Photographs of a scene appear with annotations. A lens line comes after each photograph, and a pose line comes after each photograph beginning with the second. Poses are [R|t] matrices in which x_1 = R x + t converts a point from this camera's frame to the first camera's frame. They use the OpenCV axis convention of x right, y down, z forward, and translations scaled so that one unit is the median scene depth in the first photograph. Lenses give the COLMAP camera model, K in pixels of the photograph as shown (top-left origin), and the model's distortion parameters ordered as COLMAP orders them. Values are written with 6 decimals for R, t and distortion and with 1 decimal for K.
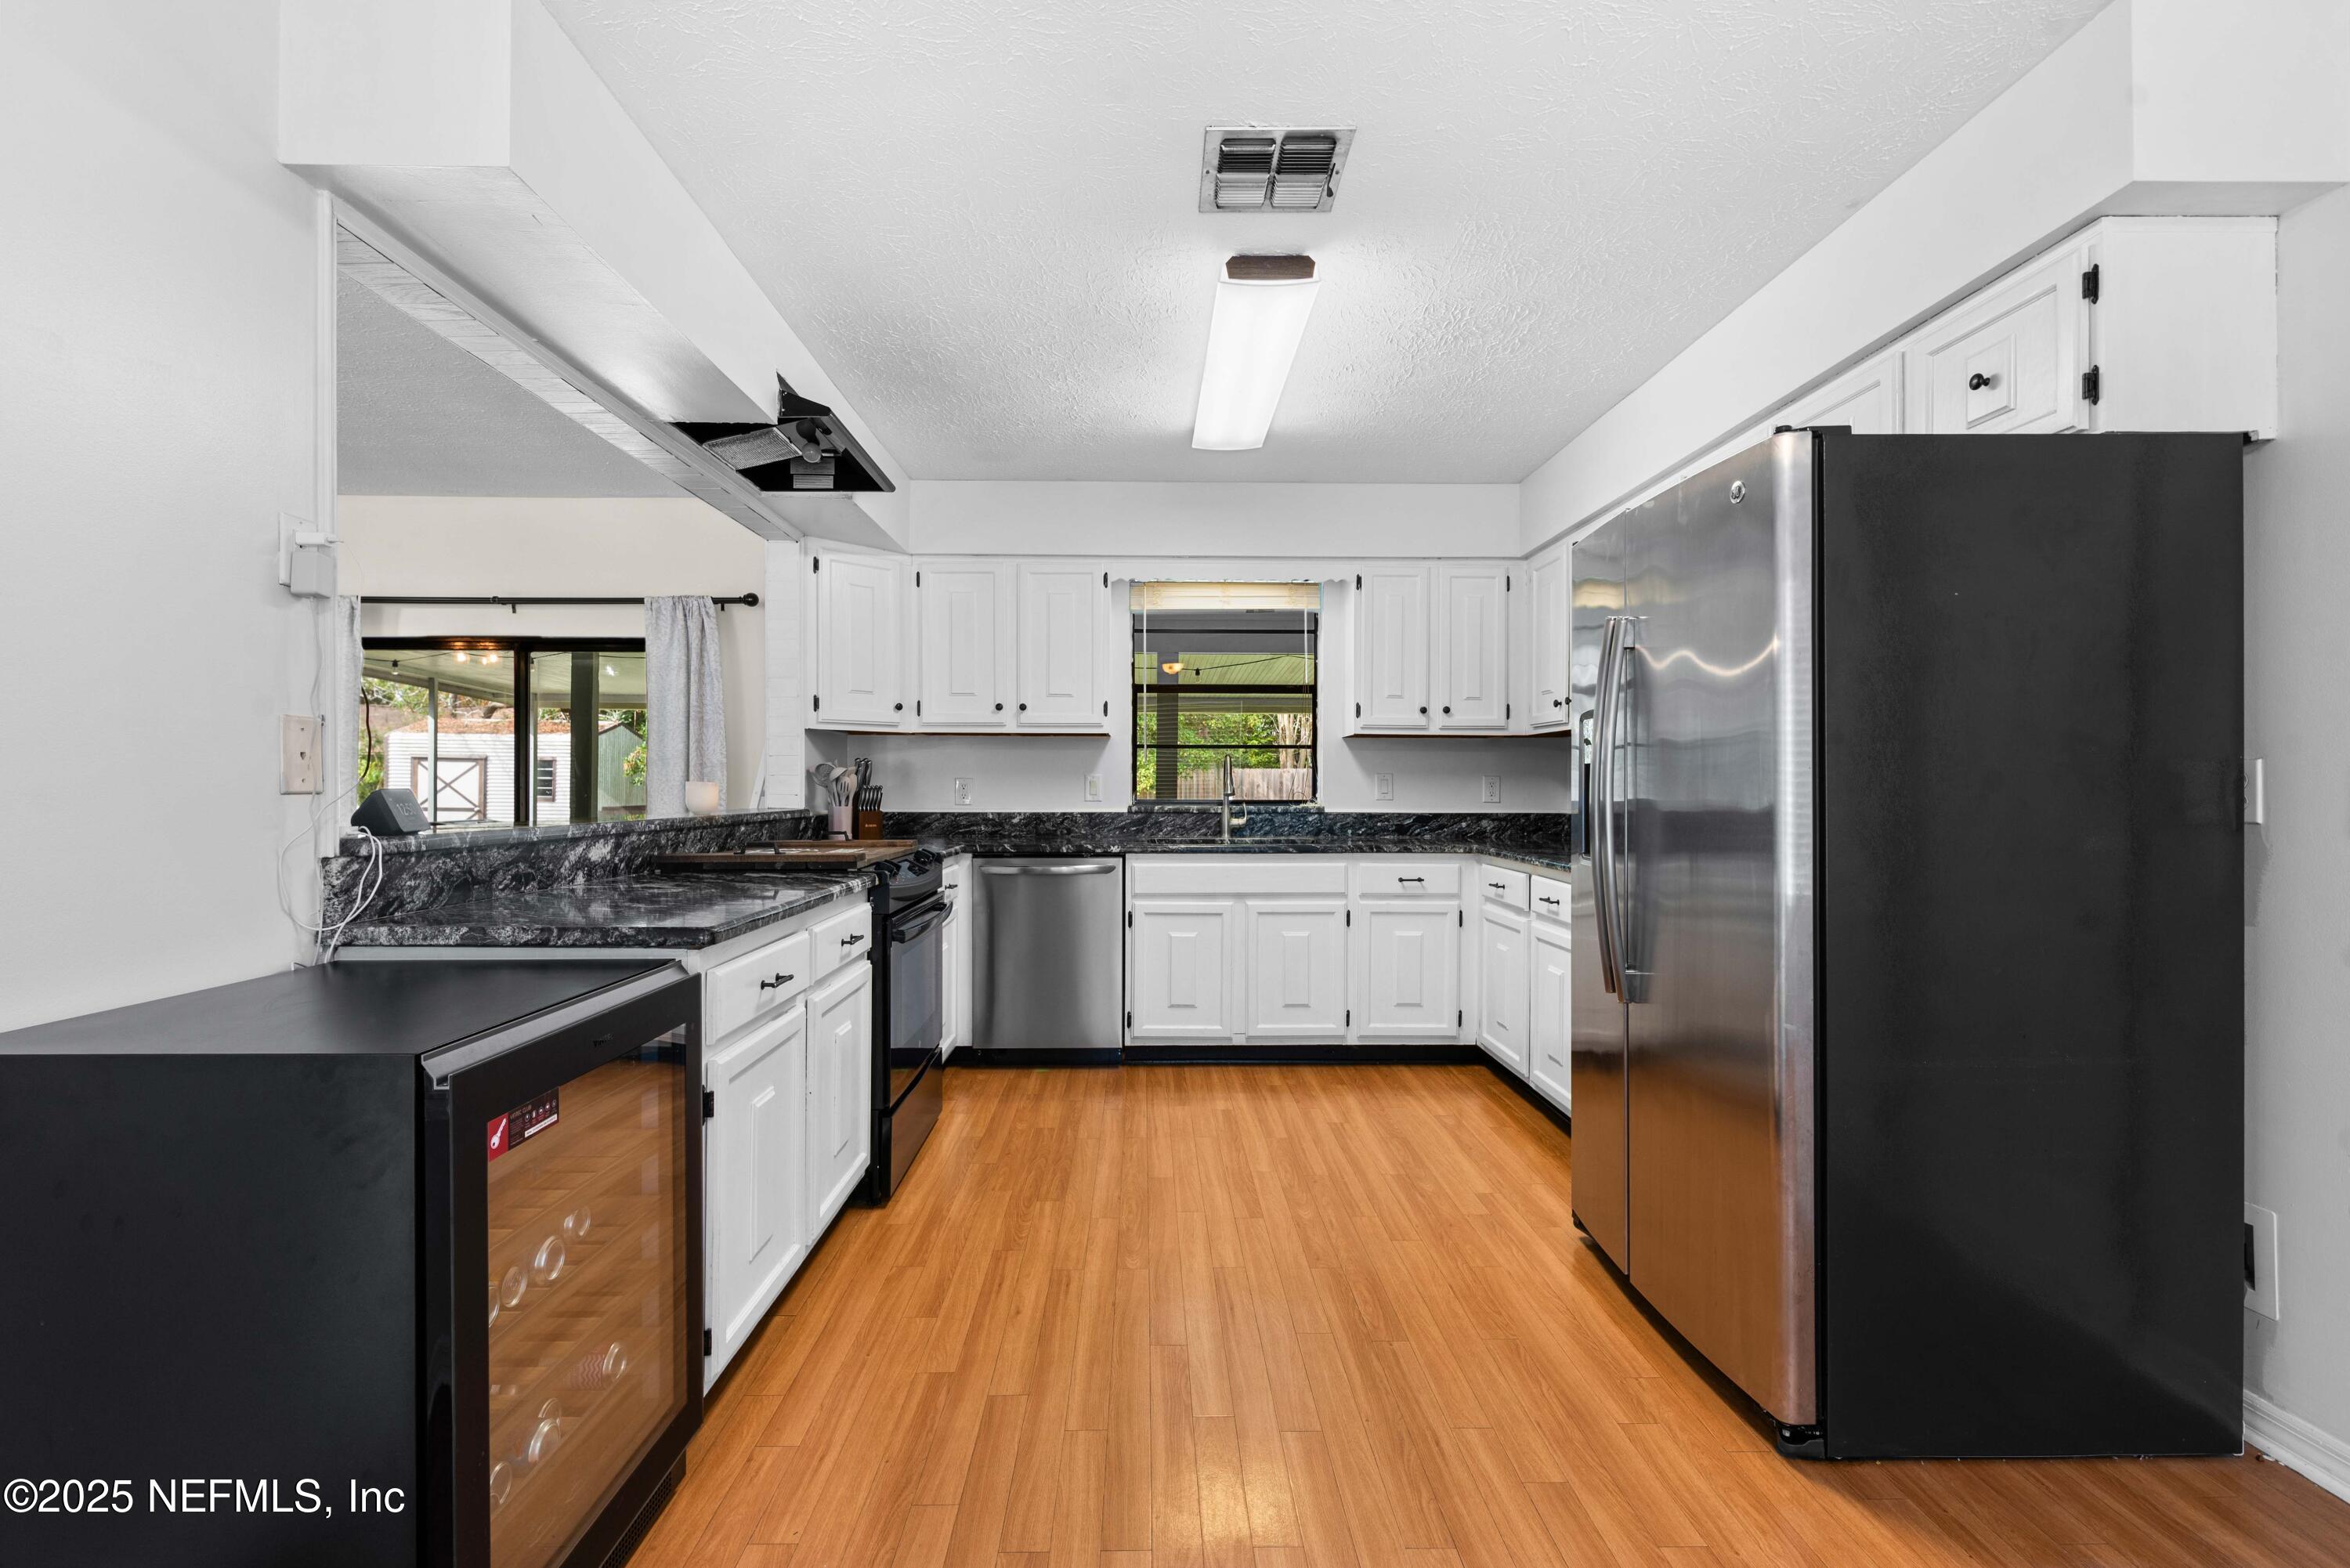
lens RADIAL K [[1044.0, 0, 1165.4], [0, 1044.0, 786.3], [0, 0, 1]] dist [-0.003888, -0.000758]
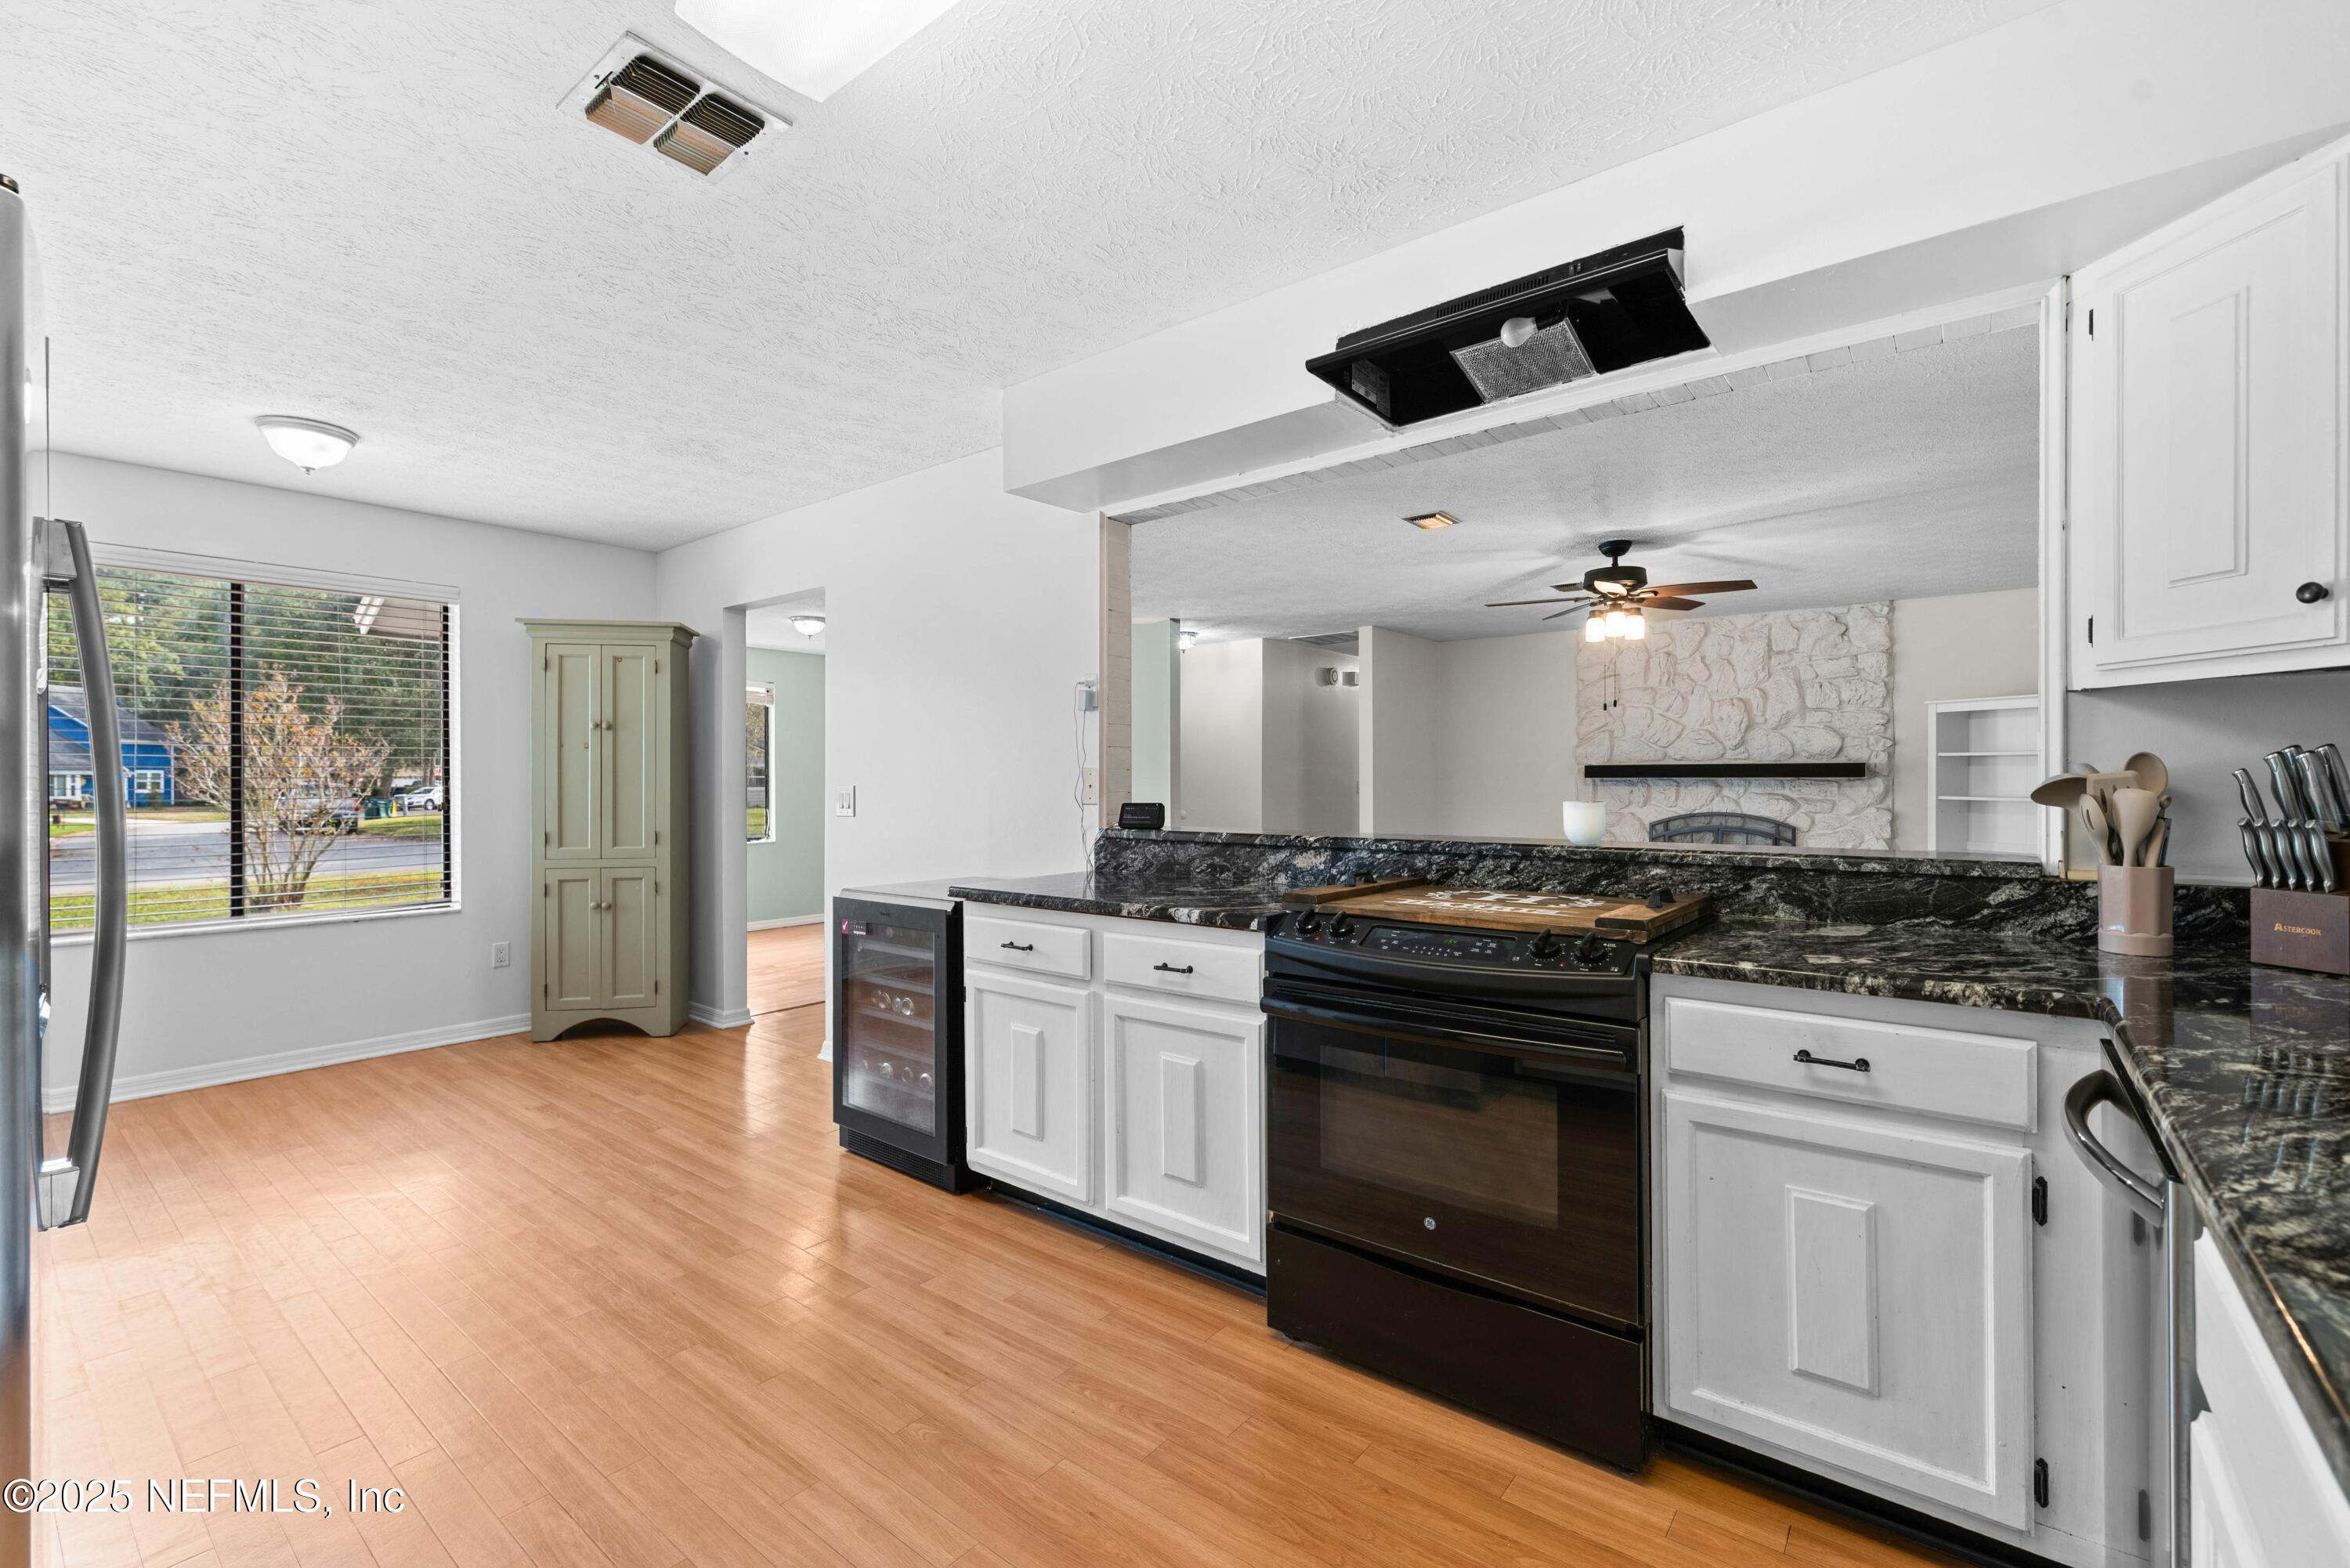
lens RADIAL K [[1007.8, 0, 1159.7], [0, 1007.8, 783.5], [0, 0, 1]] dist [-0.000418, -0.000352]
pose [[-0.646238, 0.001867, -0.763134, 0.249197], [0.002234, 0.999997, 0.000556, -0.014399], [0.763133, -0.001346, -0.646240, 0.950382]]
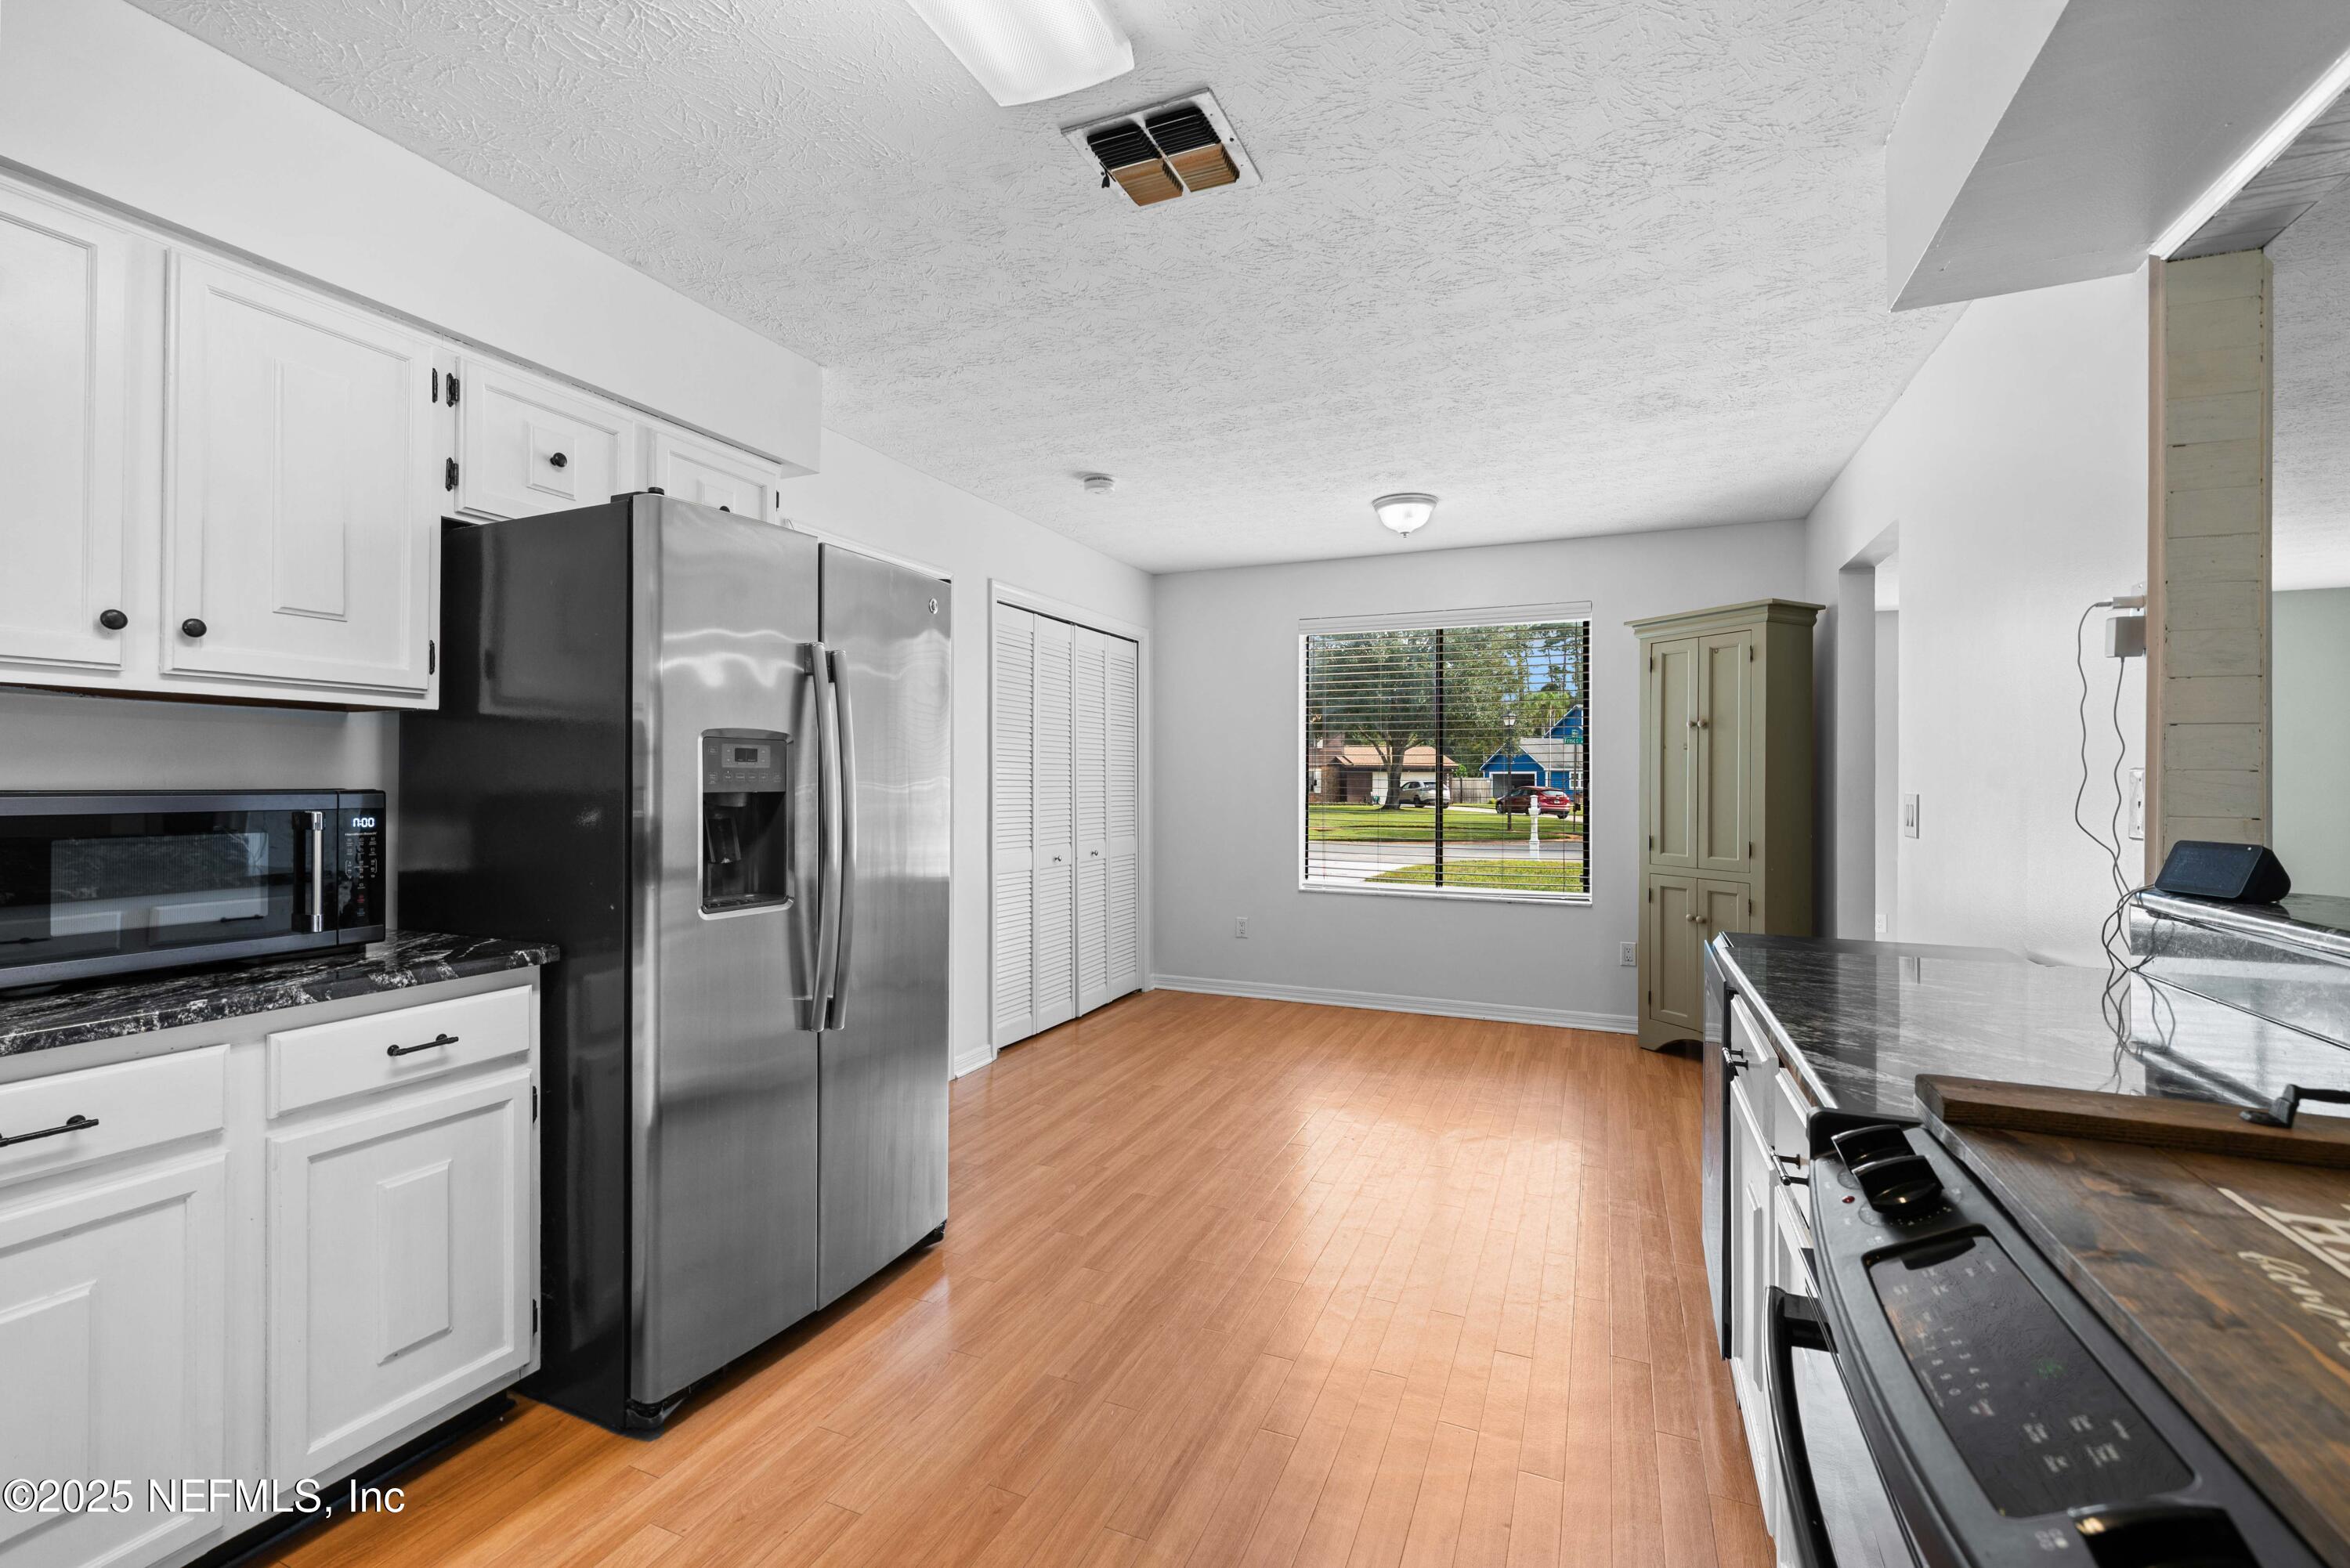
lens RADIAL K [[1007.8, 0, 1159.7], [0, 1007.8, 783.5], [0, 0, 1]] dist [-0.000418, -0.000352]
pose [[-0.906699, -0.004986, 0.421748, -0.136964], [-0.004219, 0.999987, 0.002752, -0.019208], [-0.421756, 0.000716, -0.906709, 0.926207]]
